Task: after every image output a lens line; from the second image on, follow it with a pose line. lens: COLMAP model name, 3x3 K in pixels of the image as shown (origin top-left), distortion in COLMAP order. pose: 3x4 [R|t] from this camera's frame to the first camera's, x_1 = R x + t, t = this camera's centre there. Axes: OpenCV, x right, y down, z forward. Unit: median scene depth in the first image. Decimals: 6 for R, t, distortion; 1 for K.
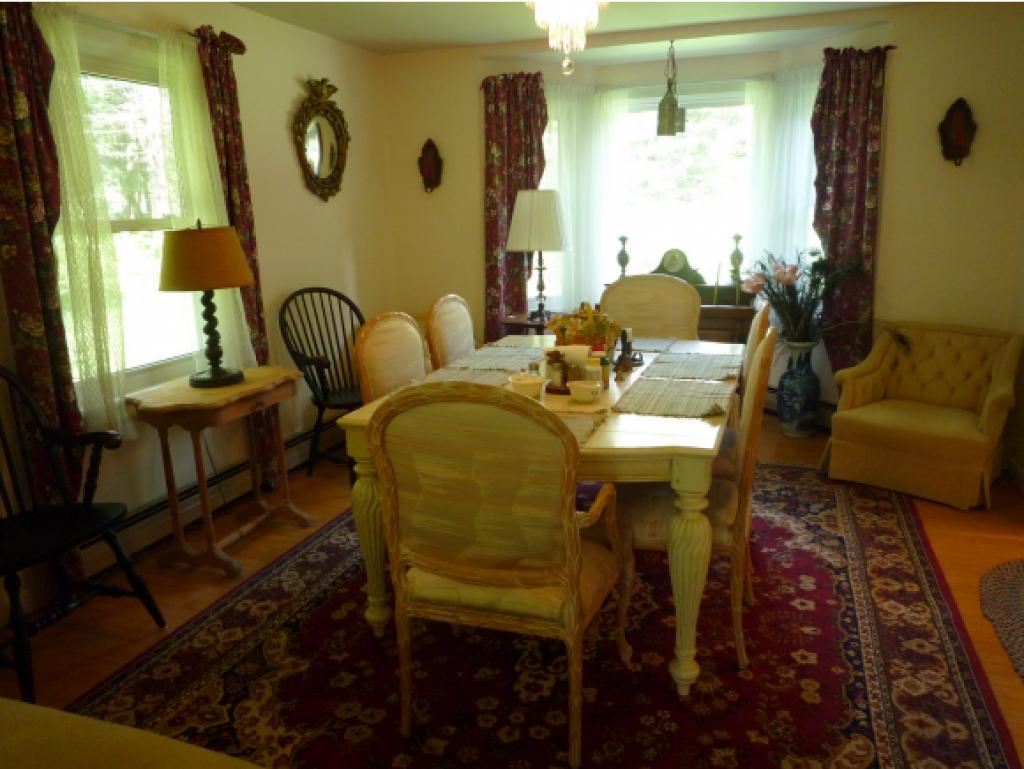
lens RADIAL K [[769.2, 0, 513.9], [0, 769.2, 376.3], [0, 0, 1]] dist [-0.010201, -0.012857]
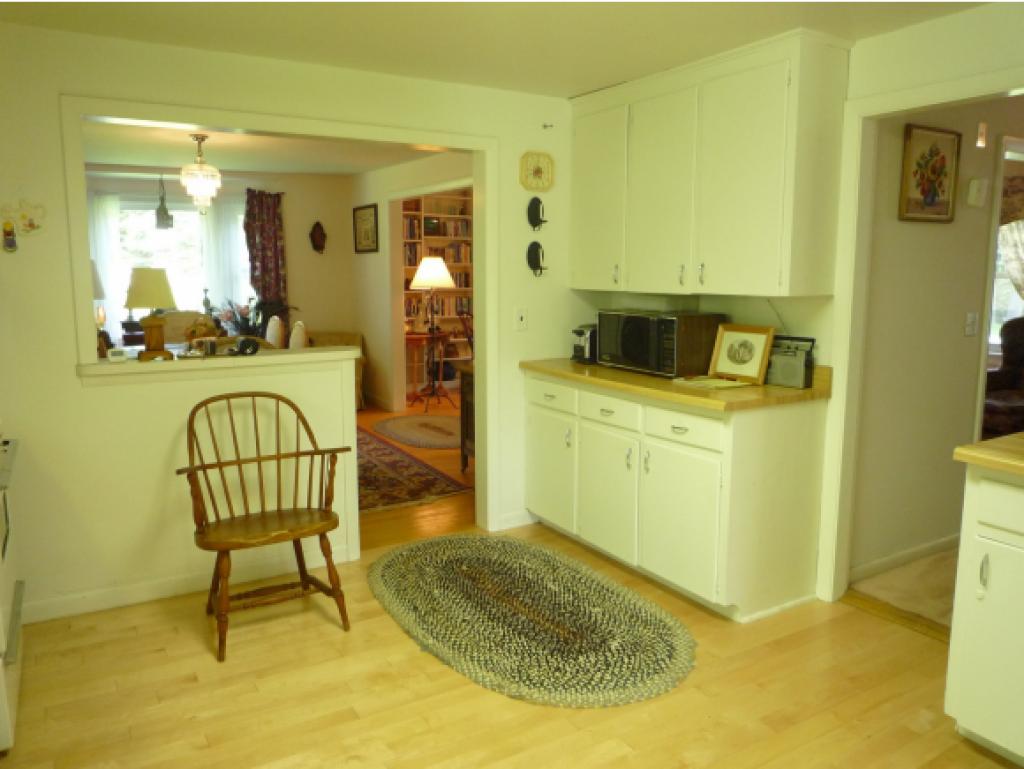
lens RADIAL K [[769.2, 0, 513.9], [0, 769.2, 376.3], [0, 0, 1]] dist [-0.010201, -0.012857]
pose [[0.638875, -0.088960, 0.764150, -0.613467], [0.148566, 0.988861, -0.009091, 0.127824], [-0.754829, 0.119335, 0.644974, -0.603327]]
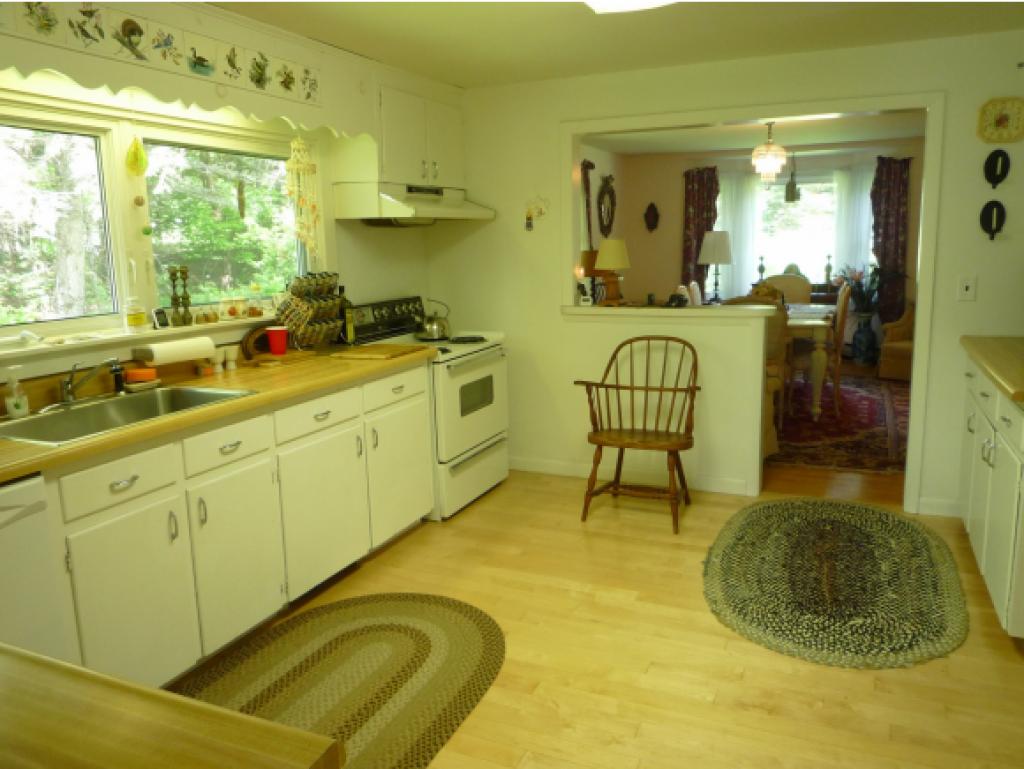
lens RADIAL K [[769.2, 0, 513.9], [0, 769.2, 376.3], [0, 0, 1]] dist [-0.010201, -0.012857]
pose [[0.996135, 0.011347, -0.087103, -0.301142], [-0.014637, 0.999200, -0.037223, 0.186896], [0.086611, 0.038354, 0.995504, -0.892646]]
